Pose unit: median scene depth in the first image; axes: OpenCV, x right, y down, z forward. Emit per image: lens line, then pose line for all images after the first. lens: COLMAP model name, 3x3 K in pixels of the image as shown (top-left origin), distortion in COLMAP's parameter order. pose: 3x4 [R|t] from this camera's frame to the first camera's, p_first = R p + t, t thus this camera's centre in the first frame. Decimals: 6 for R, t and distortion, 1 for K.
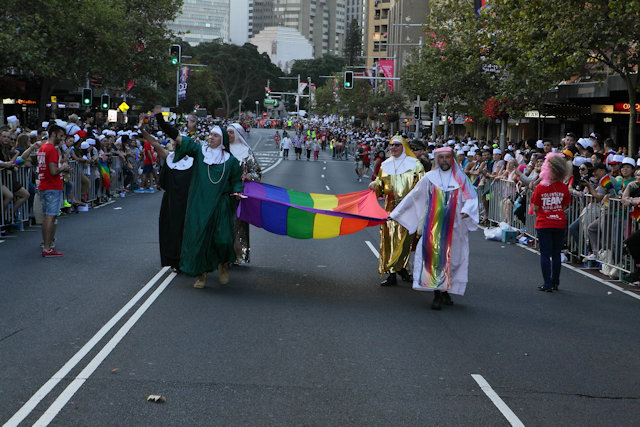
lens RADIAL K [[1291.5, 0, 320.1], [0, 1291.5, 214.2], [0, 0, 1]] dist [0.456293, 0.000000]
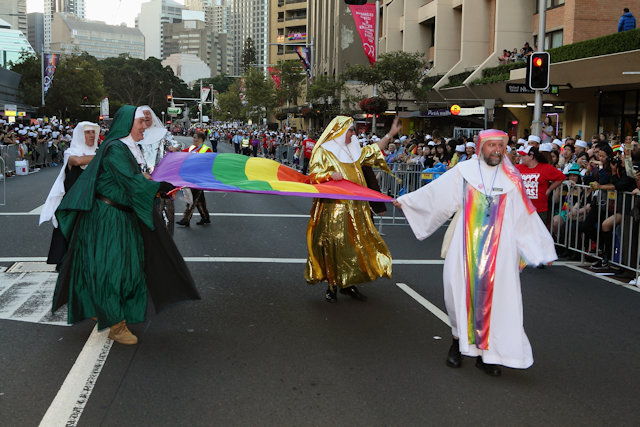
lens RADIAL K [[827.0, 0, 320.3], [0, 827.0, 213.5], [0, 0, 1]] dist [-0.022167, 0.000000]
pose [[0.991696, -0.029700, 0.125125, -0.007068], [0.026387, 0.999258, 0.028048, -0.018492], [-0.125865, -0.024513, 0.991744, 0.314081]]
